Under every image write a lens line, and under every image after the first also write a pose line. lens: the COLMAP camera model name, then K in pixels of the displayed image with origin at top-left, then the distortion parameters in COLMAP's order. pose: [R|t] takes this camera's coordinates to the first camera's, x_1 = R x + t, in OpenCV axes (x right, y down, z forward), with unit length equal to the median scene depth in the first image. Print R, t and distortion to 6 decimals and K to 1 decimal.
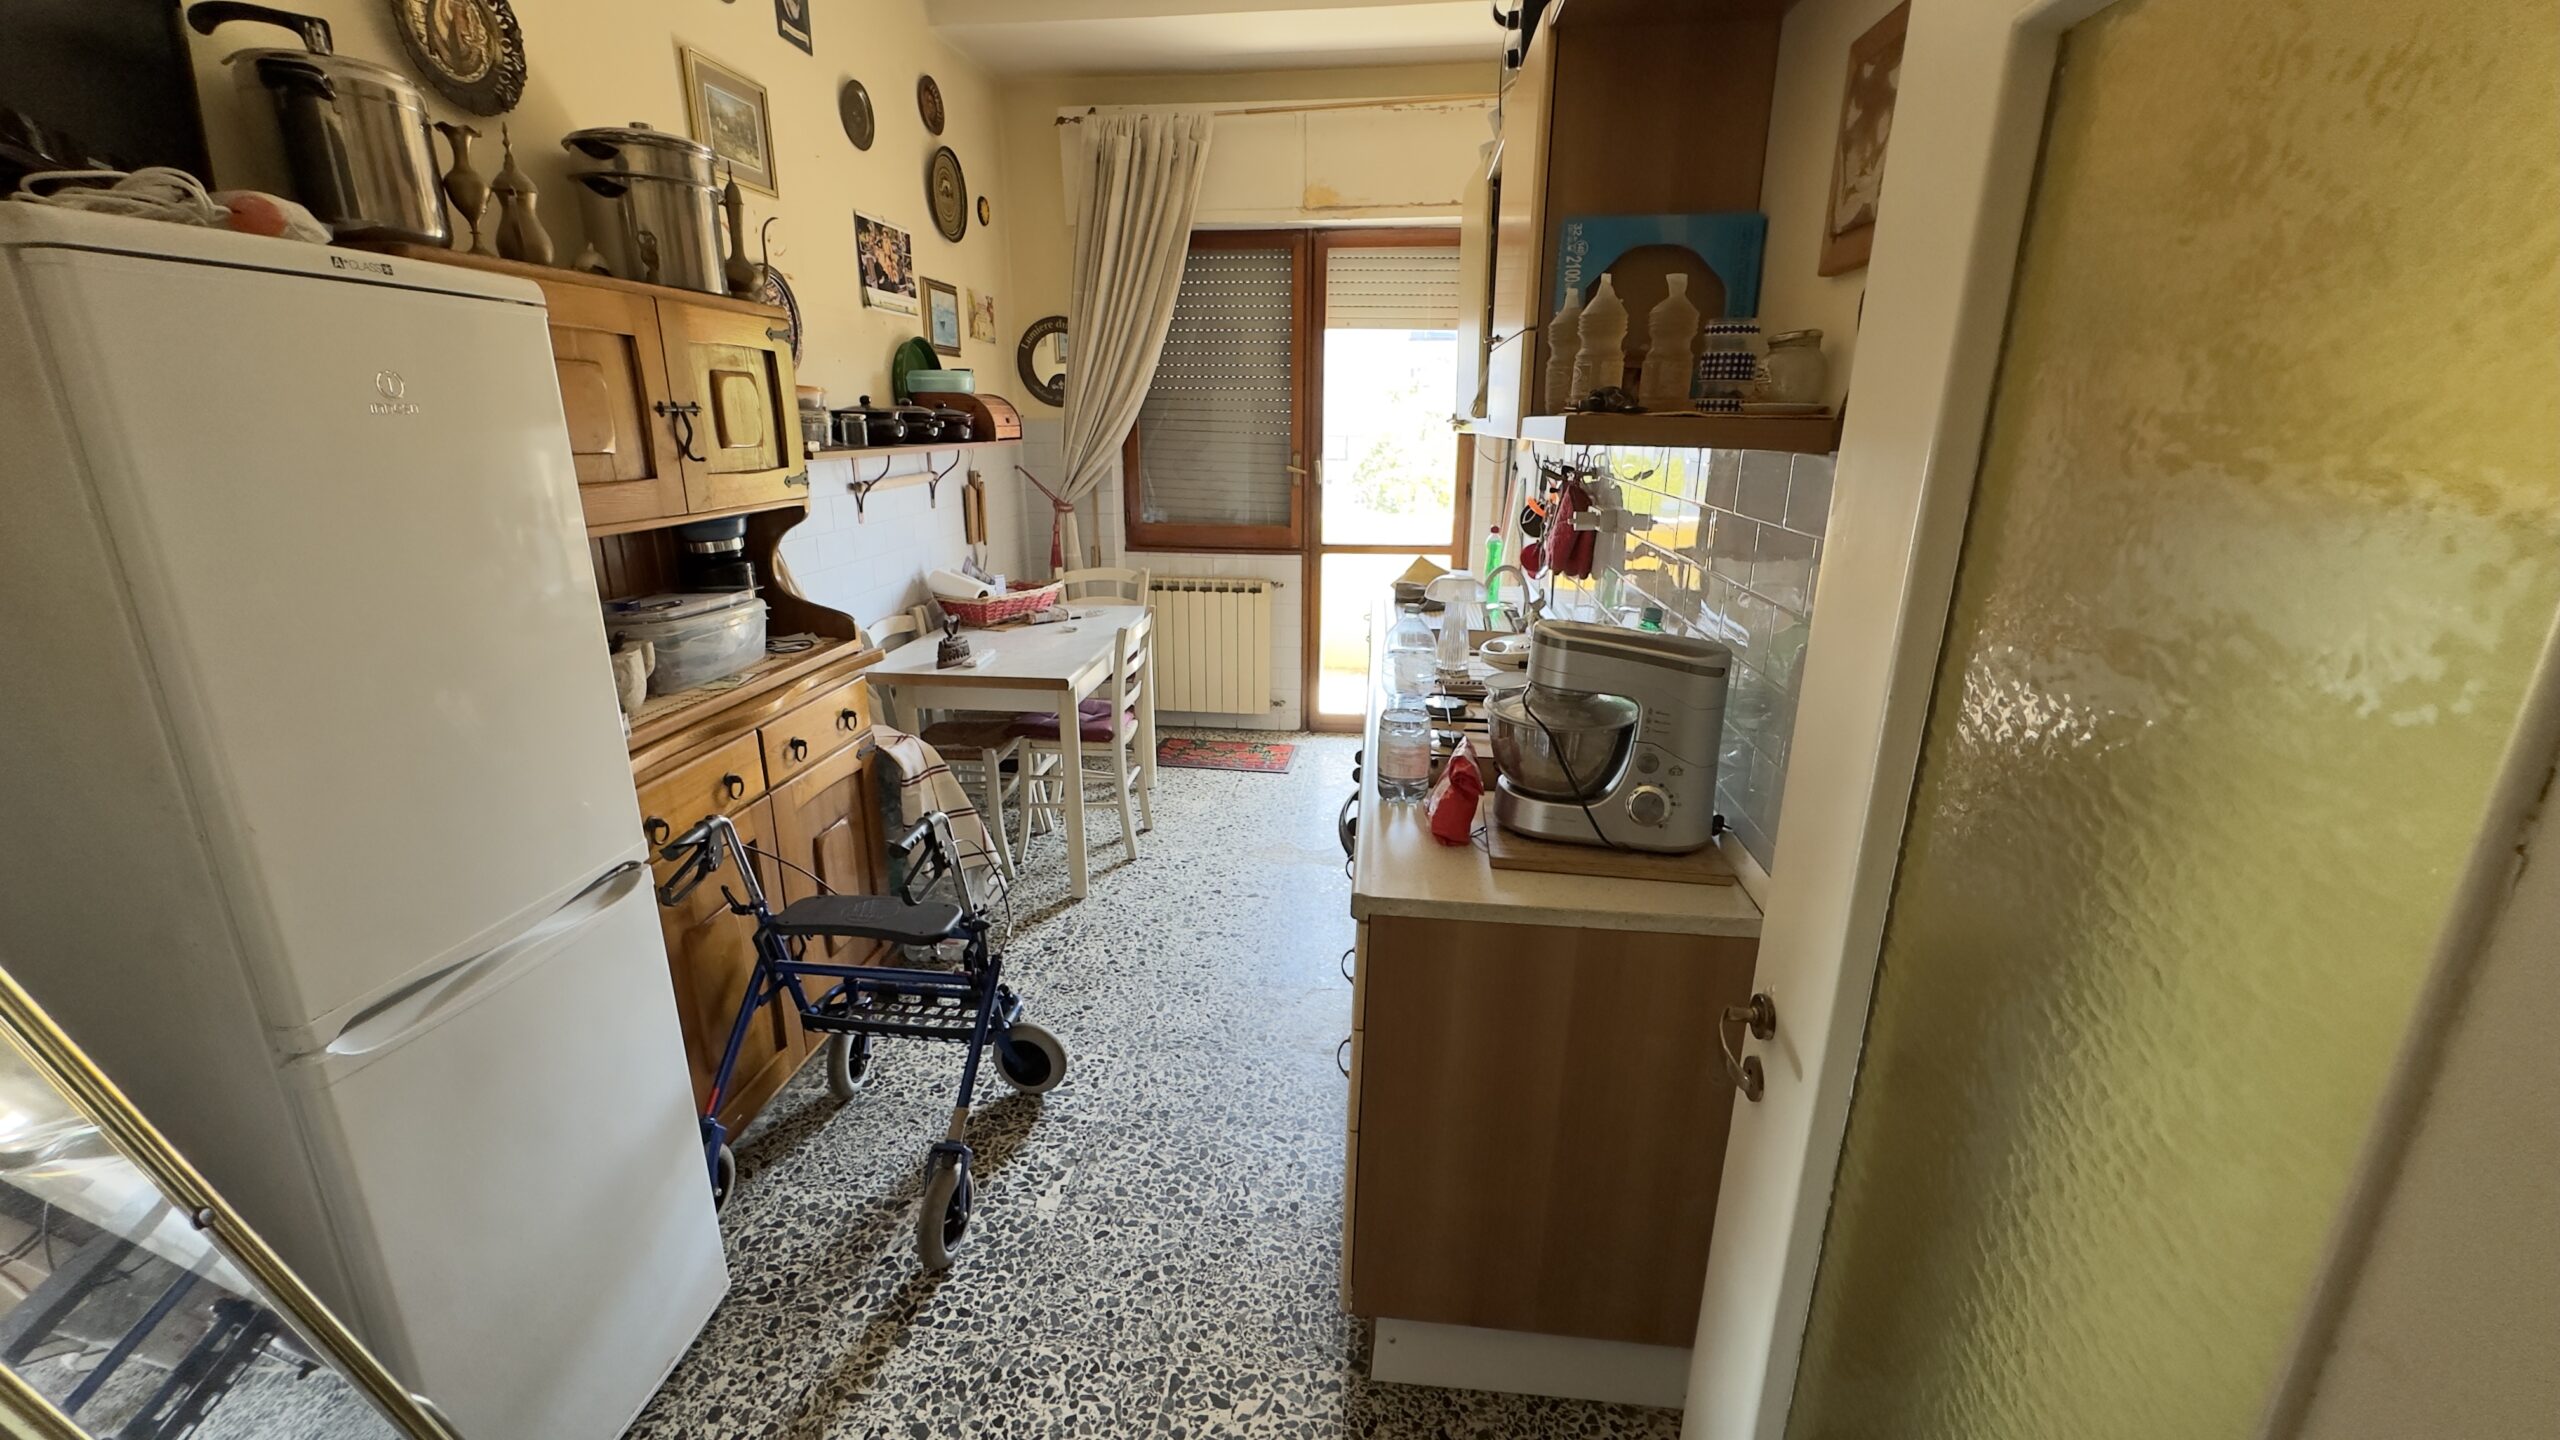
lens RADIAL K [[1021.6, 0, 1280.1], [0, 1021.6, 721.7], [0, 0, 1]] dist [0.001049, -0.000170]
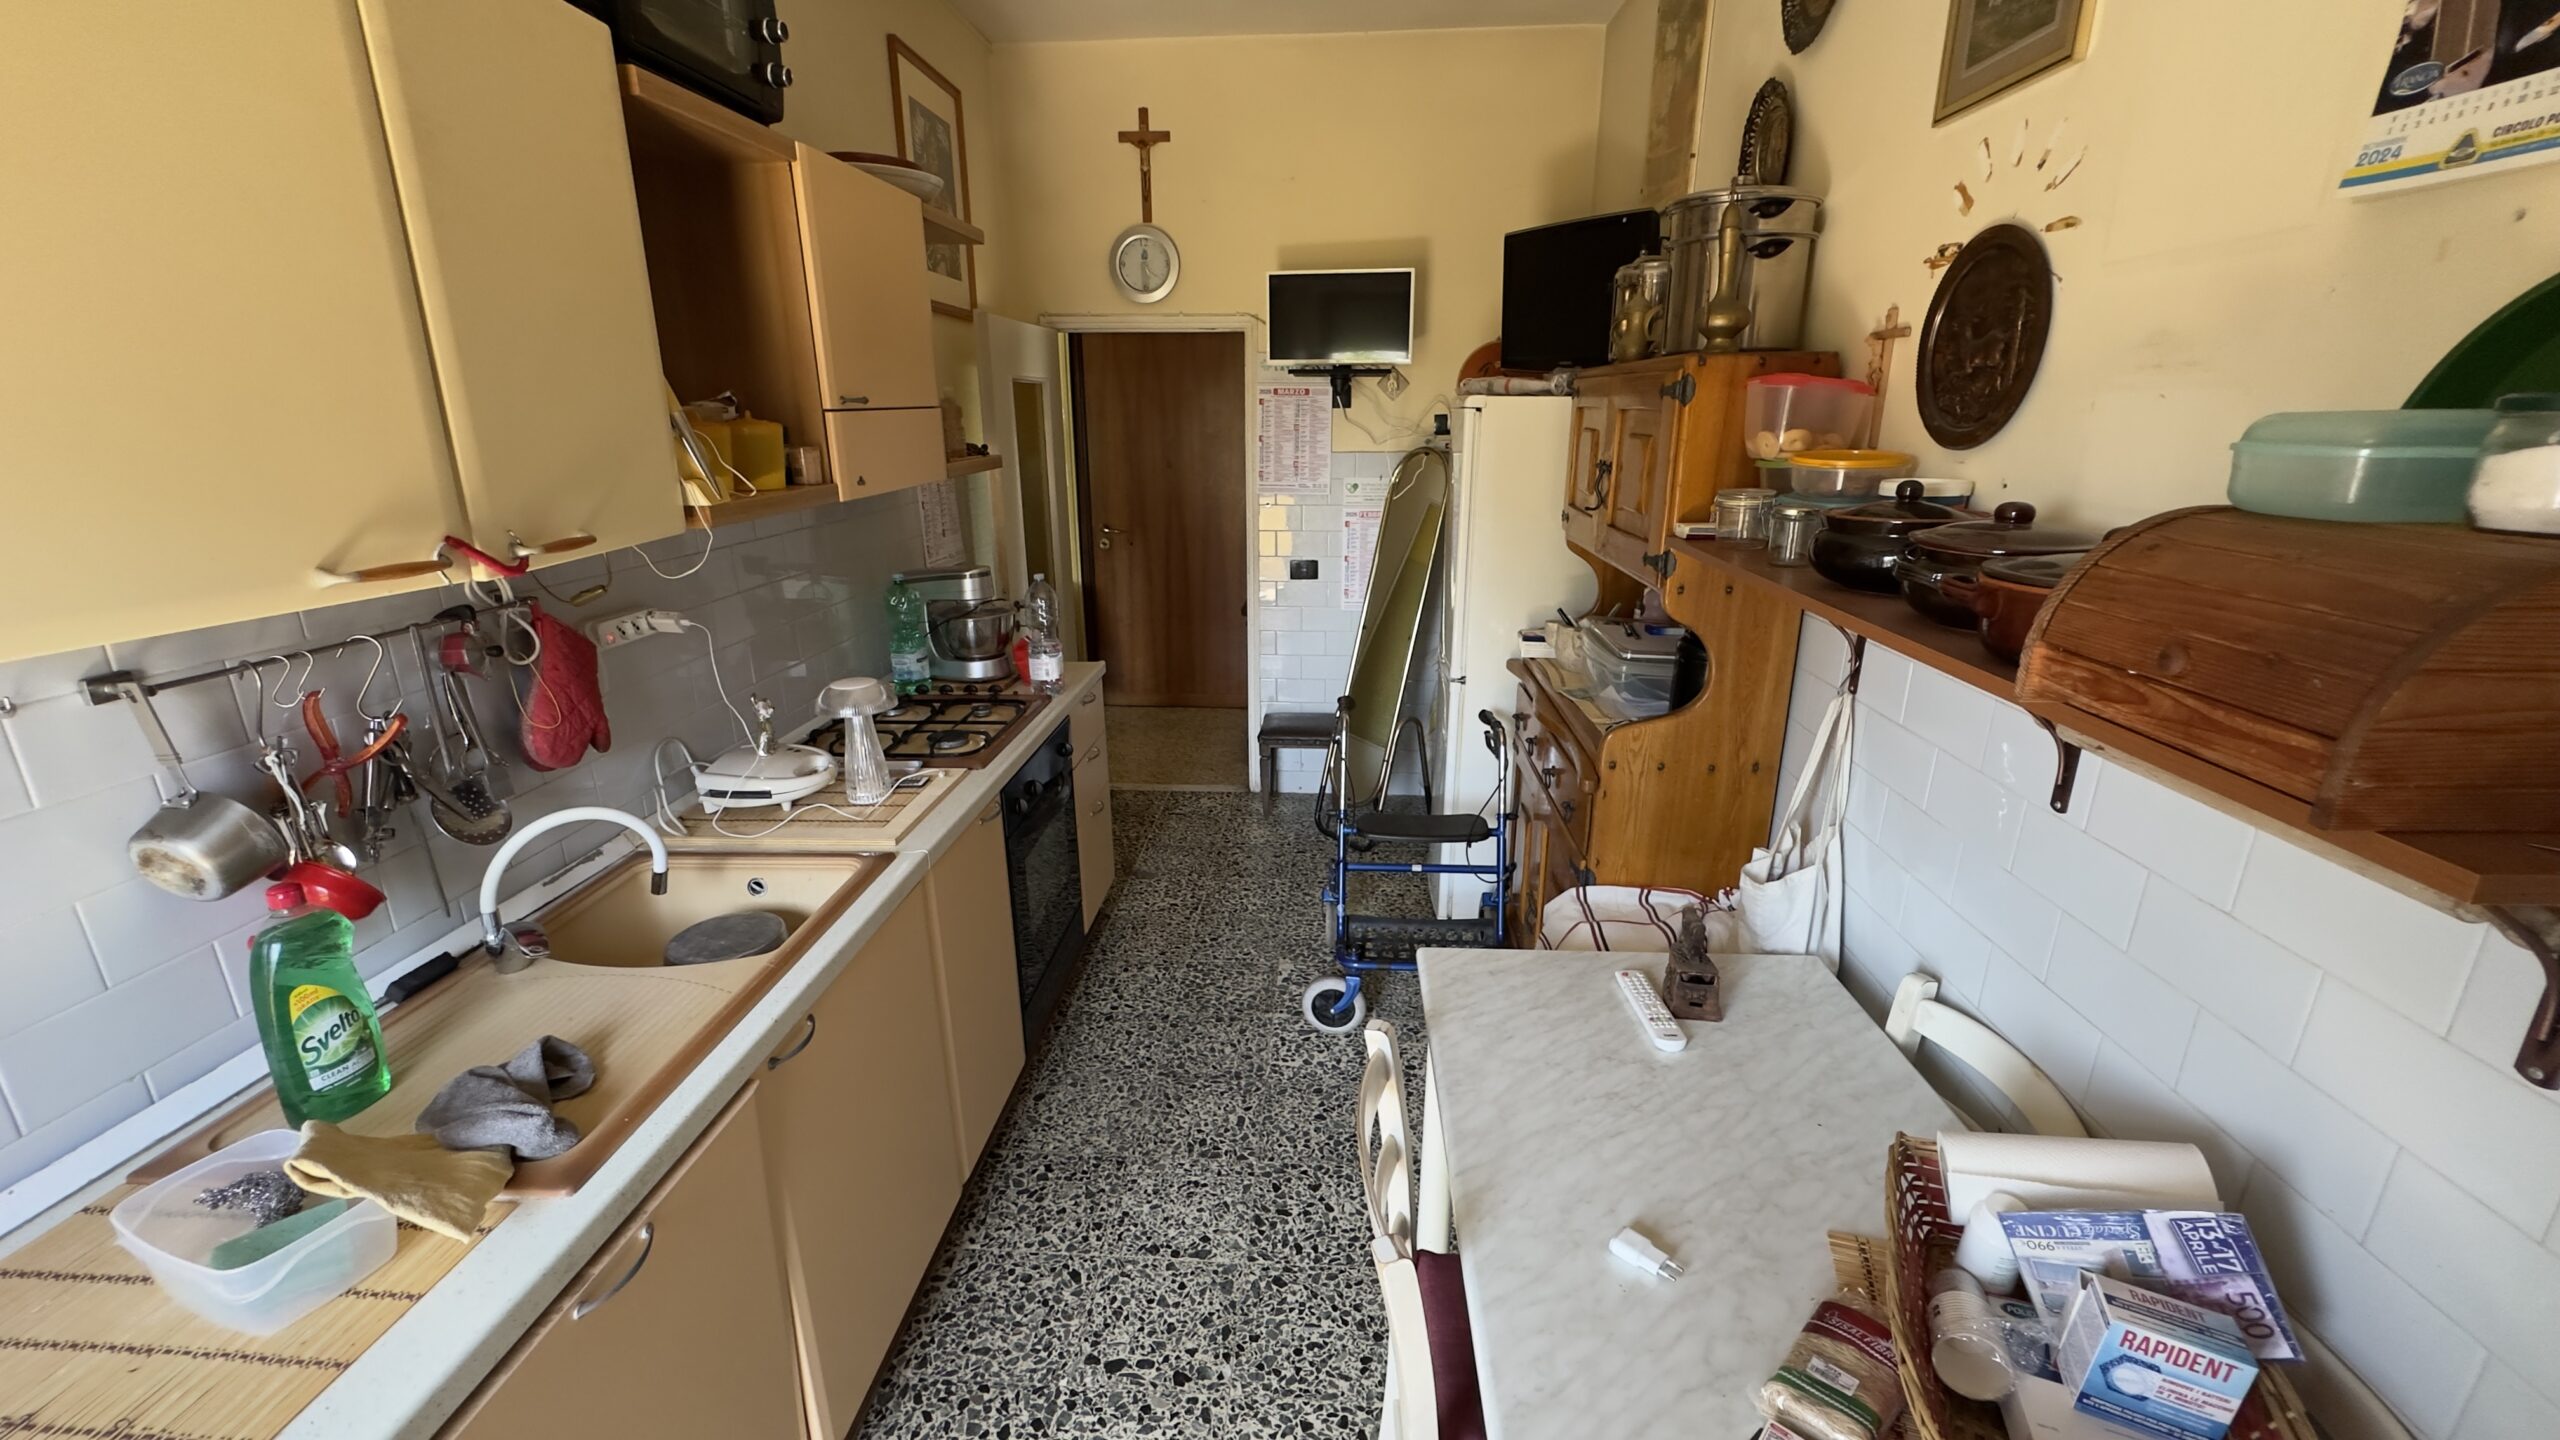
lens RADIAL K [[1021.6, 0, 1280.1], [0, 1021.6, 721.7], [0, 0, 1]] dist [0.001049, -0.000170]
pose [[-0.999032, 0.005768, -0.043612, -0.127894], [-0.019806, 0.826235, 0.562977, -0.586052], [0.039281, 0.563296, -0.825321, 1.727610]]
